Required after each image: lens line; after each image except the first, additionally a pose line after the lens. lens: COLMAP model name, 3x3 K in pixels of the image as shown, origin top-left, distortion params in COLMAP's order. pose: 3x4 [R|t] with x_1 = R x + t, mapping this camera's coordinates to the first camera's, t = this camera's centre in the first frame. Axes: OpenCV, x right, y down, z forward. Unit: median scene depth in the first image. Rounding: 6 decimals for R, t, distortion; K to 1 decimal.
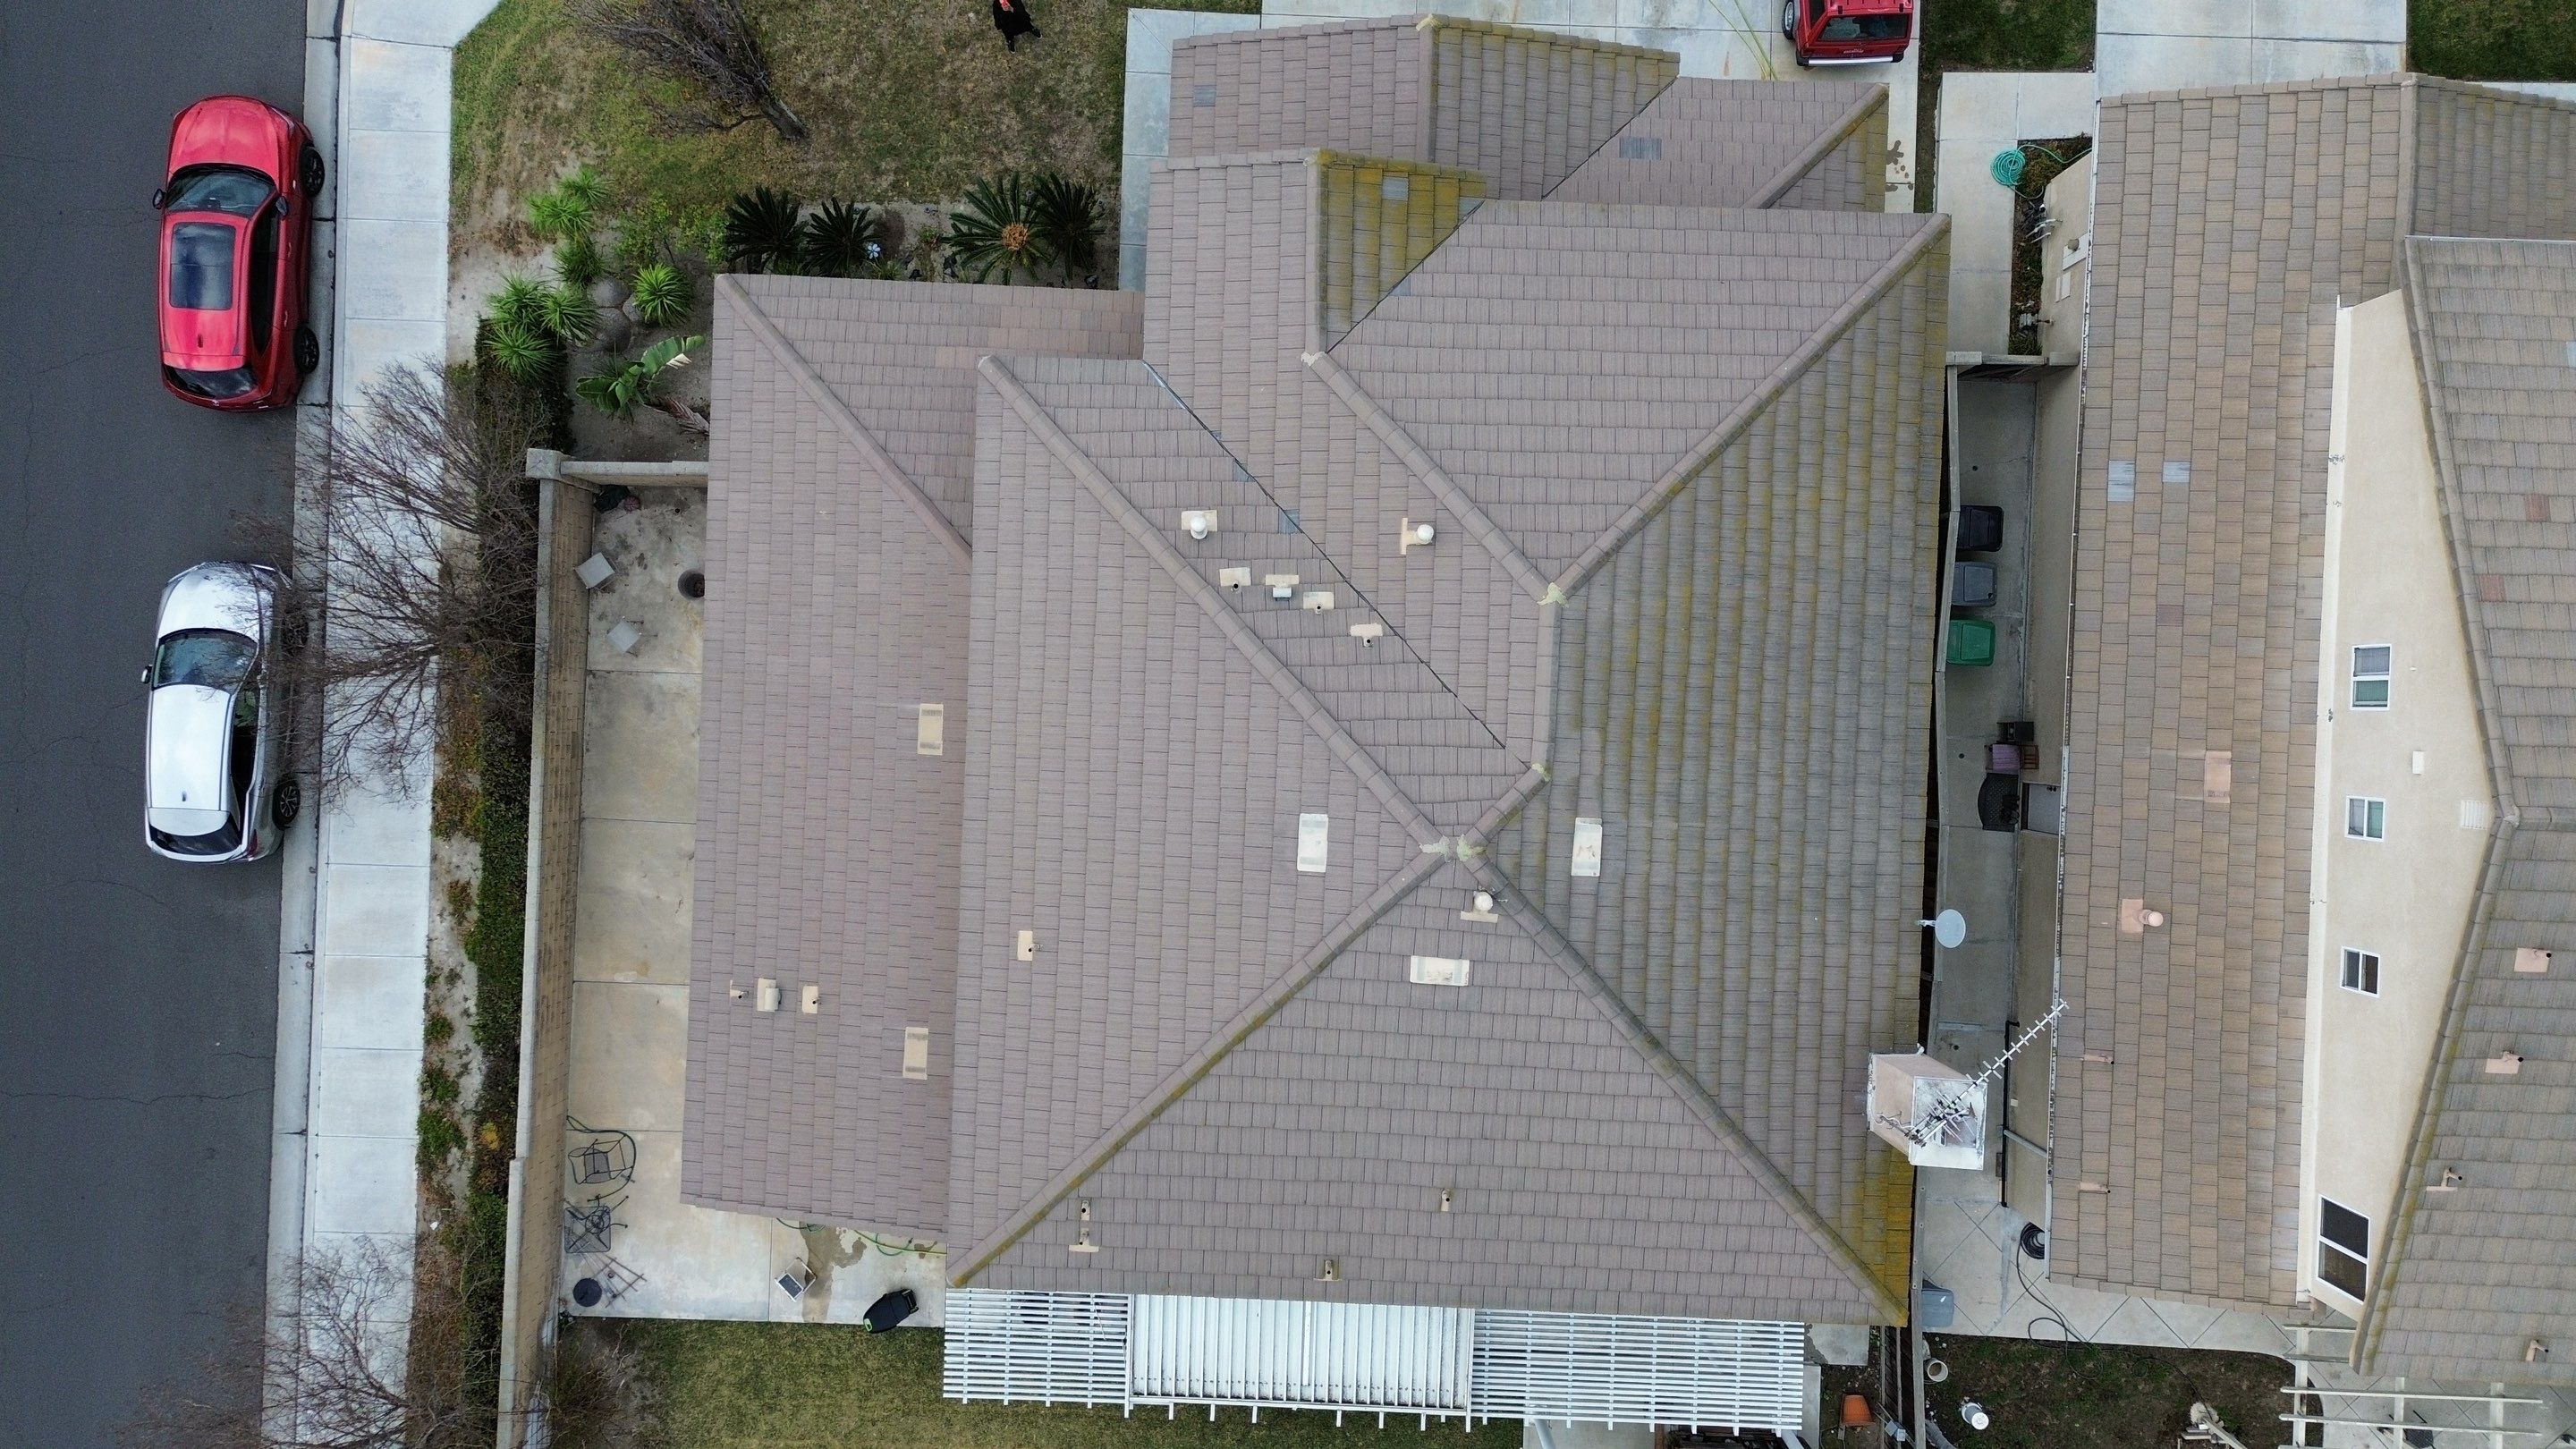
lens RADIAL K [[1808.1, 0, 1265.3], [0, 1808.1, 720.8], [0, 0, 1]] dist [0.069327, -0.056700]
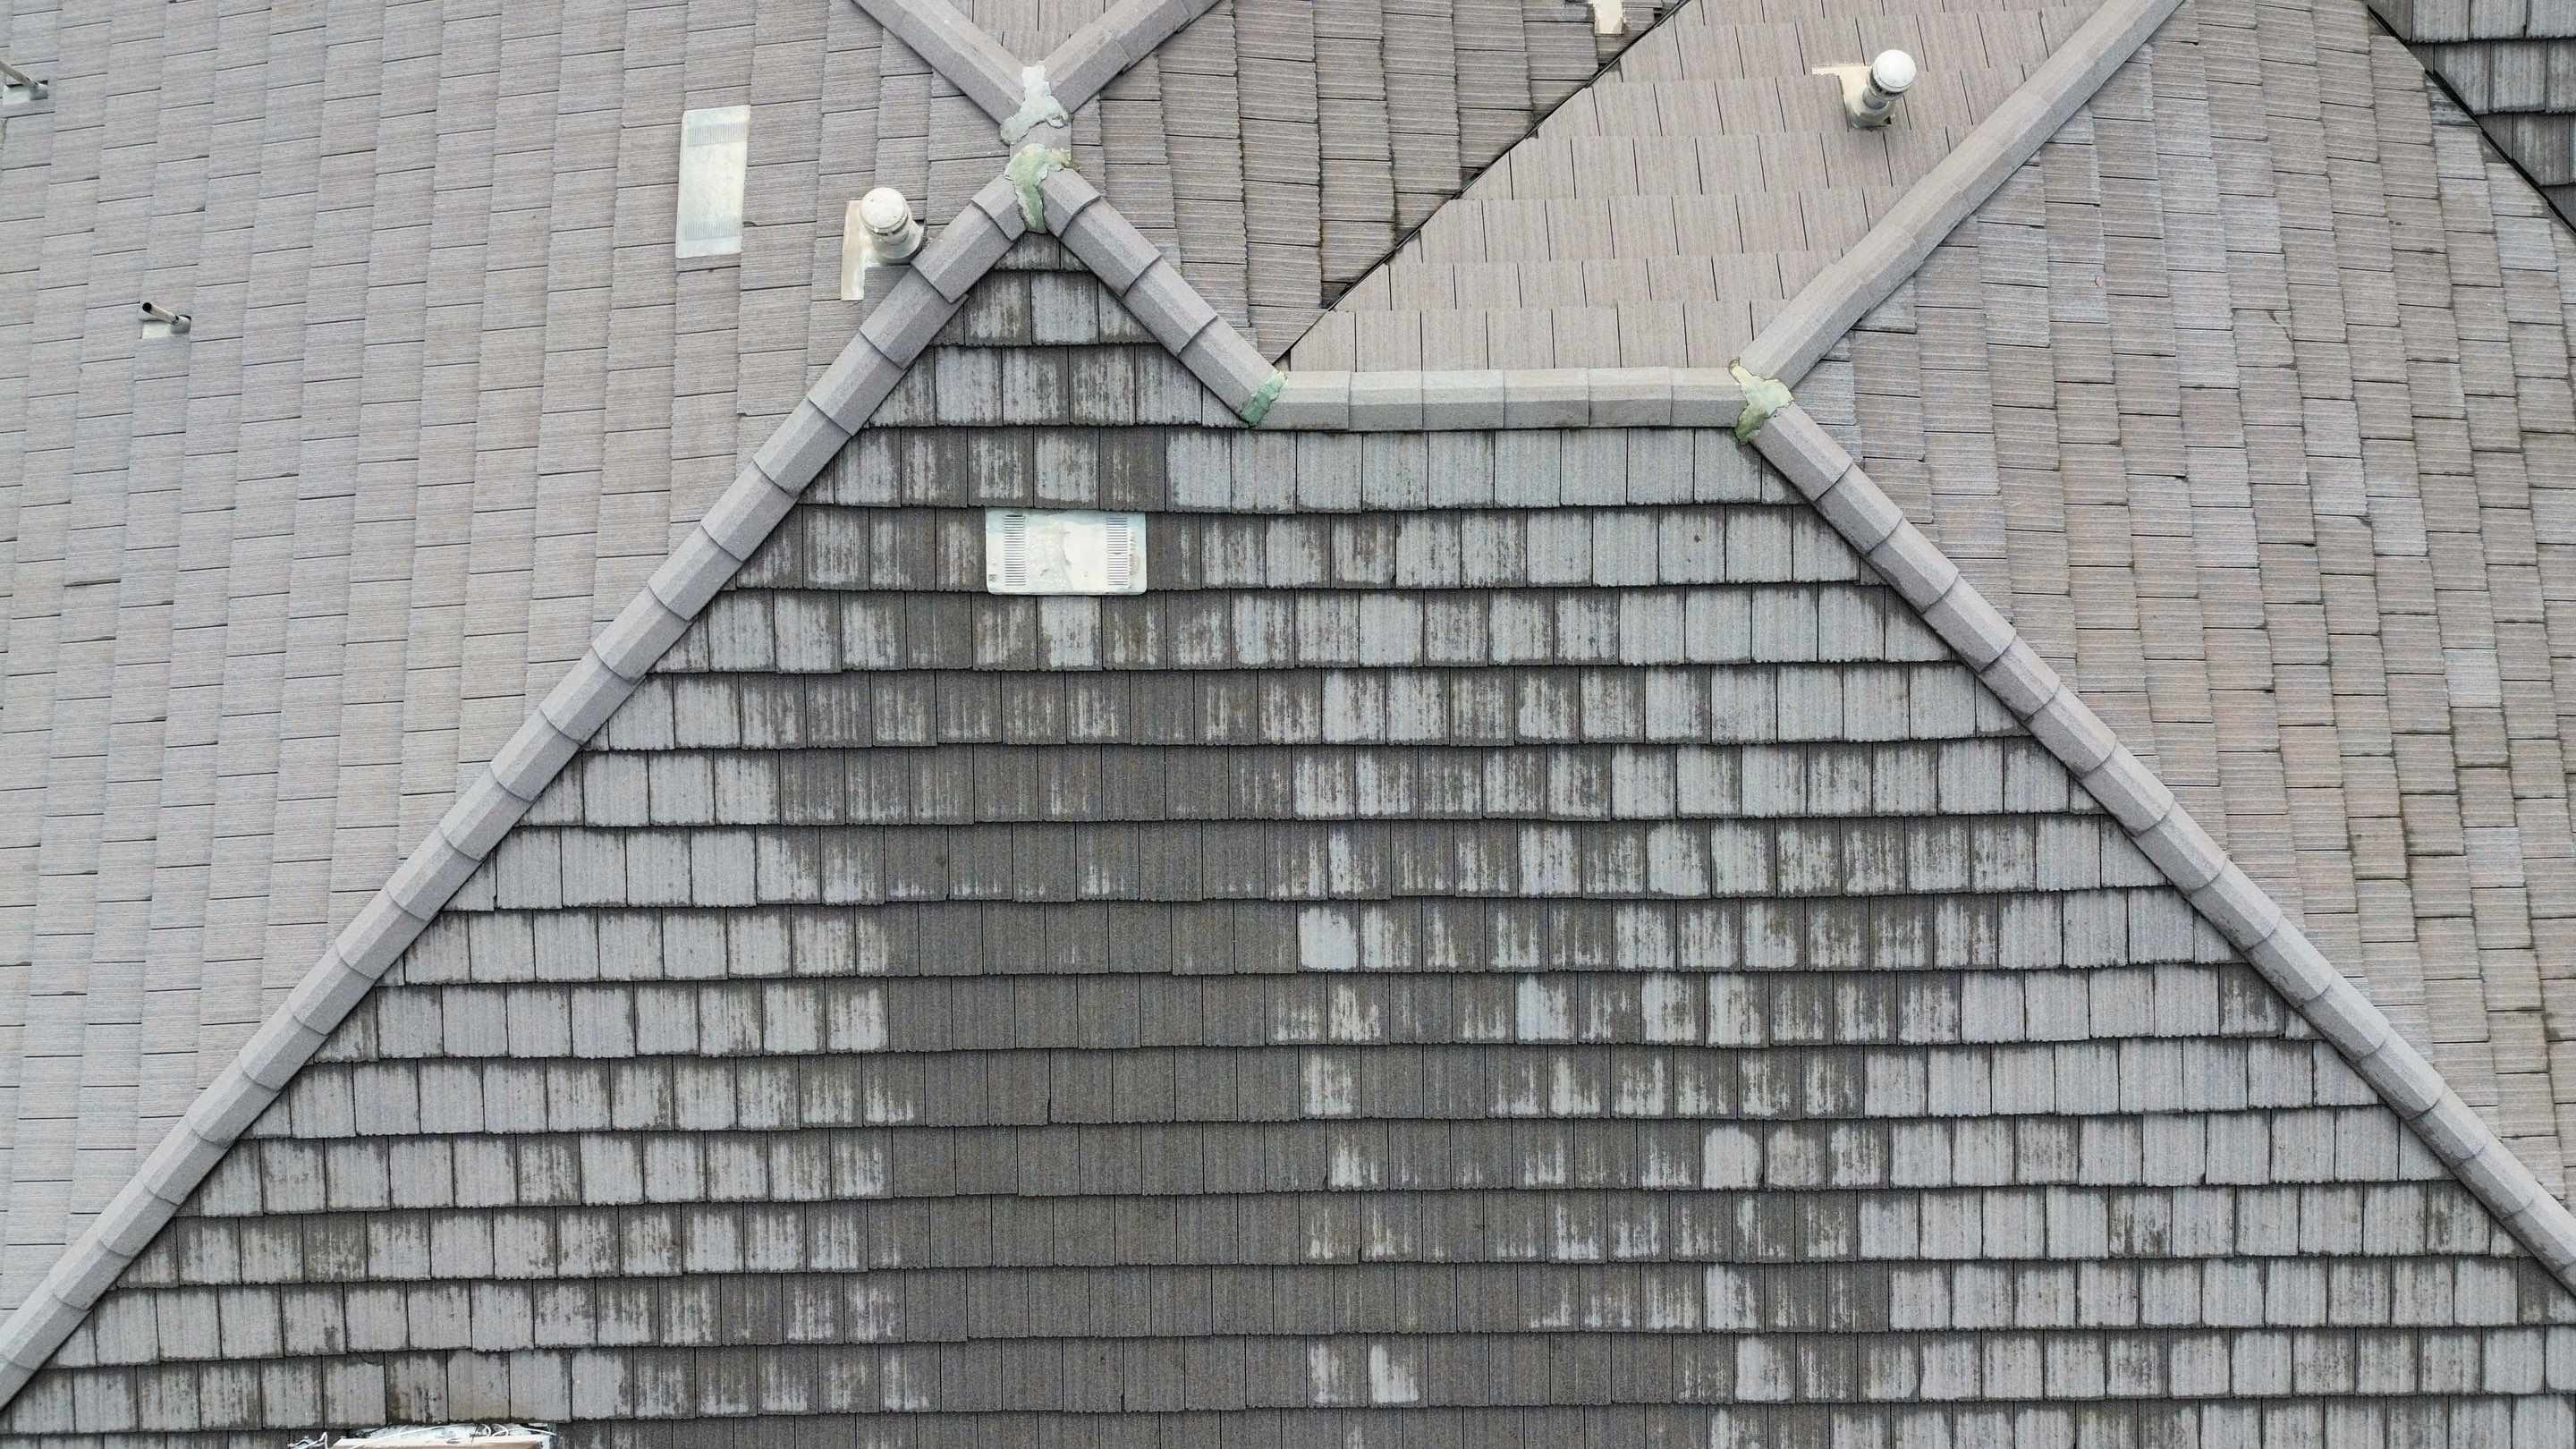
lens RADIAL K [[1808.1, 0, 1282.9], [0, 1808.1, 706.4], [0, 0, 1]] dist [0.069327, -0.056700]
pose [[0.057106, 0.988418, -0.140604, 0.217799], [-0.998368, 0.056555, -0.007914, 0.025422], [0.000129, 0.140826, 0.990034, 0.535635]]
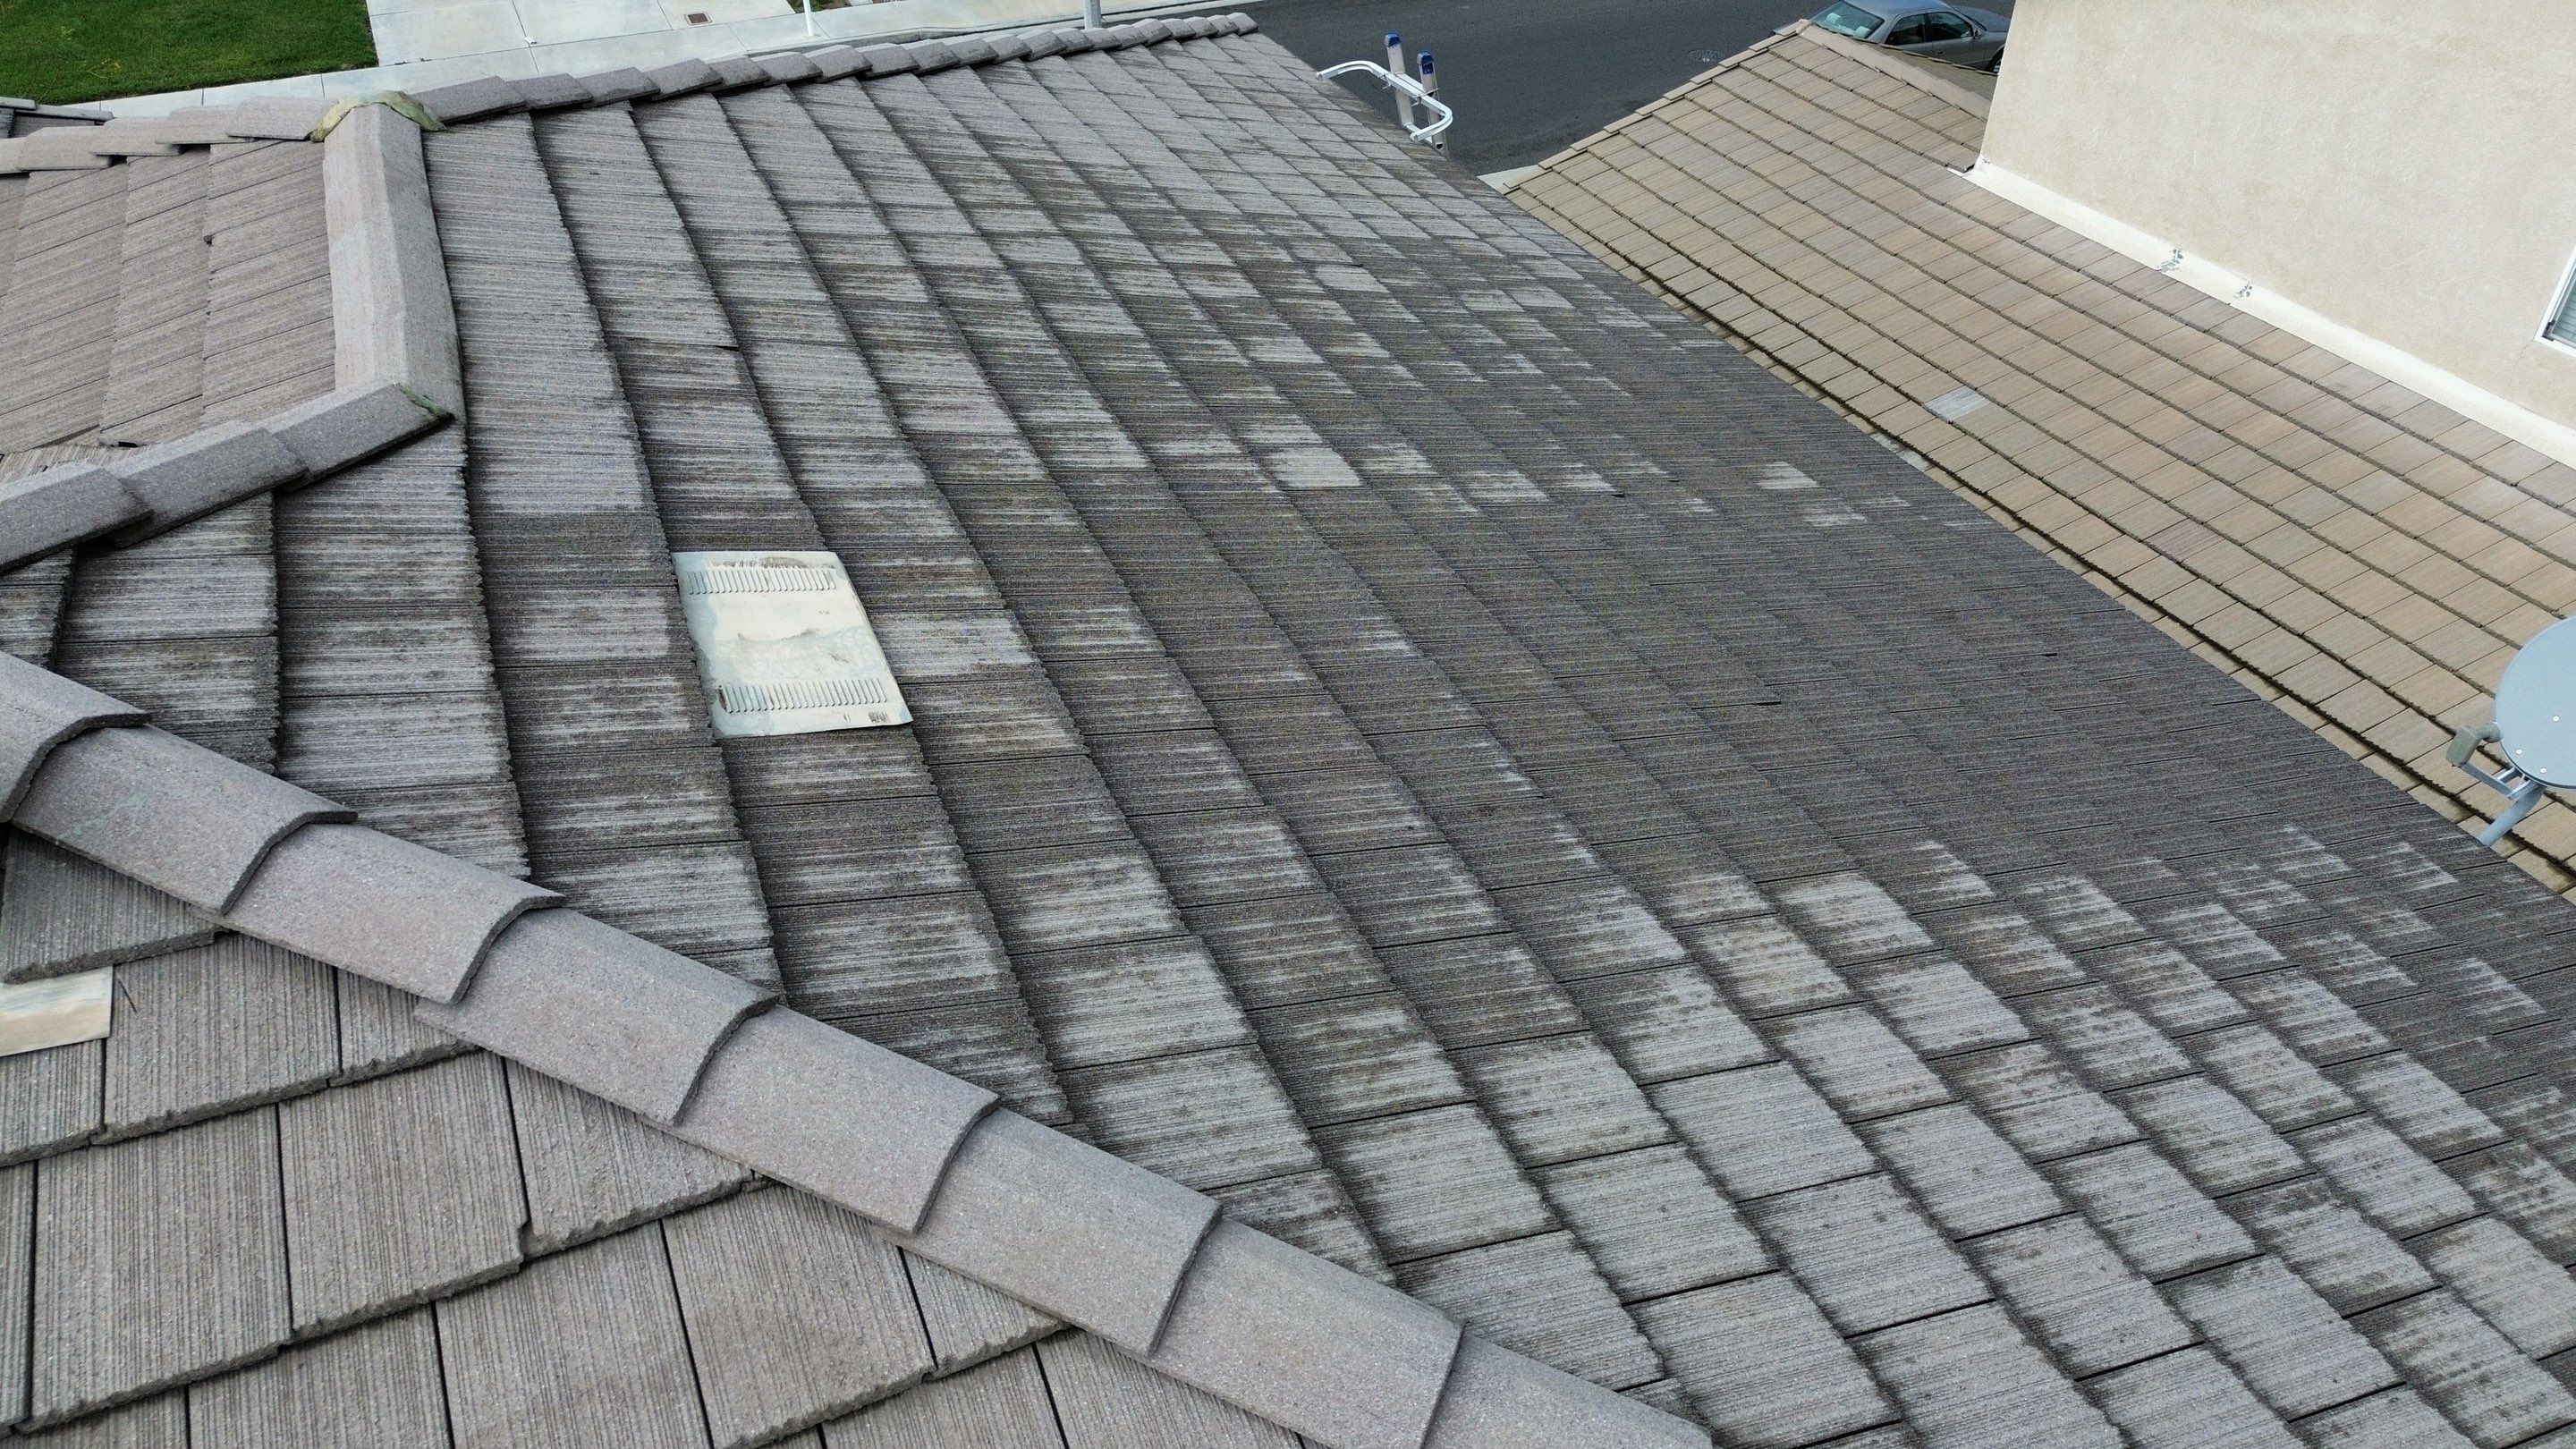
lens RADIAL K [[1808.1, 0, 1281.4], [0, 1808.1, 734.6], [0, 0, 1]] dist [0.069327, -0.056700]
pose [[0.896998, -0.262324, 0.355781, 0.130213], [0.442010, 0.540716, -0.715719, 0.179057], [-0.004626, 0.799257, 0.600971, 0.752465]]
